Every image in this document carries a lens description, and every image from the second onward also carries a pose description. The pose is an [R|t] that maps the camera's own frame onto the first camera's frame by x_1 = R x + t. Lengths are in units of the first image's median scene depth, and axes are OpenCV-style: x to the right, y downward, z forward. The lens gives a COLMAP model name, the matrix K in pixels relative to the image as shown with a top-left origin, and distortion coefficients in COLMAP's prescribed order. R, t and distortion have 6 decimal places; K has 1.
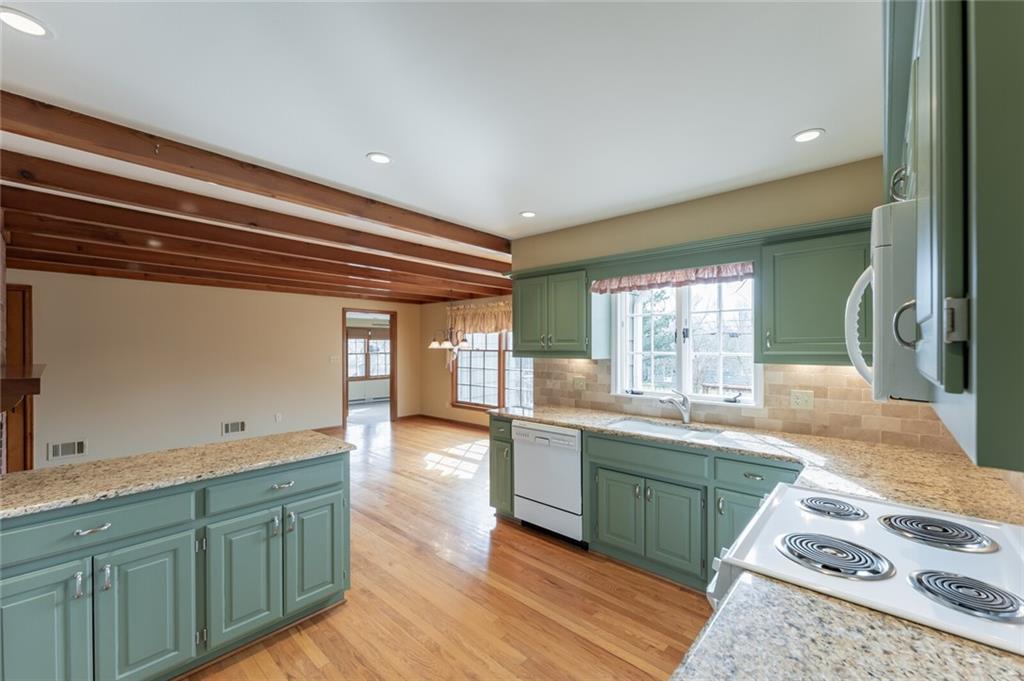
lens RADIAL K [[411.0, 0, 517.3], [0, 411.0, 346.6], [0, 0, 1]] dist [-0.000046, 0.000070]
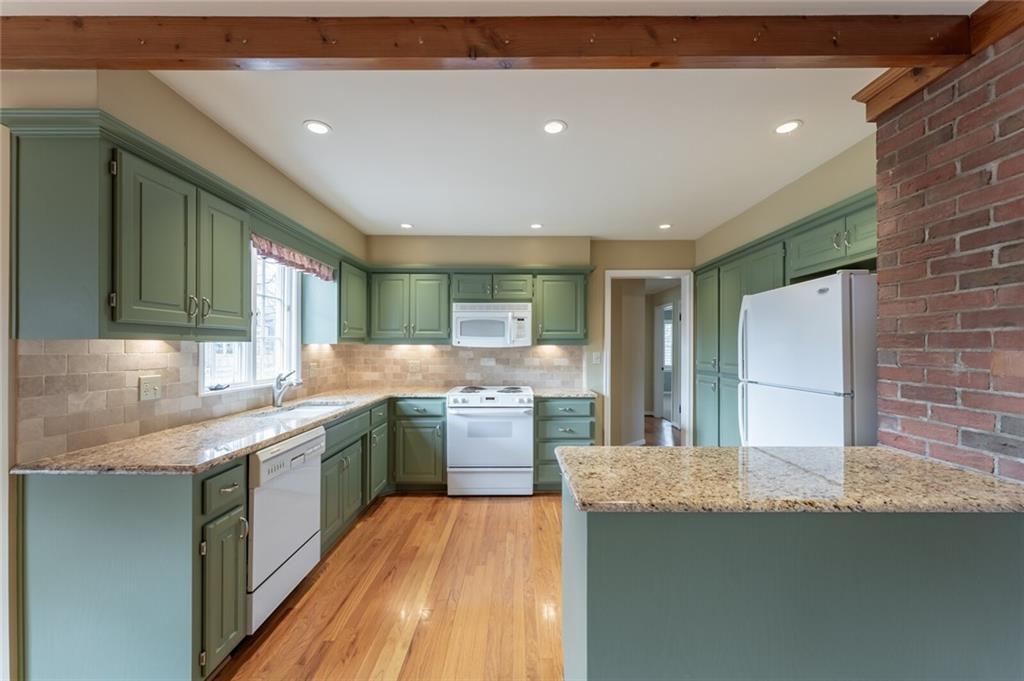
lens RADIAL K [[411.0, 0, 517.3], [0, 411.0, 346.6], [0, 0, 1]] dist [-0.000046, 0.000070]
pose [[-0.658931, 0.001660, 0.752201, -0.613058], [0.004763, 0.999987, 0.001966, 0.037807], [-0.752188, 0.004878, -0.658930, 1.052365]]
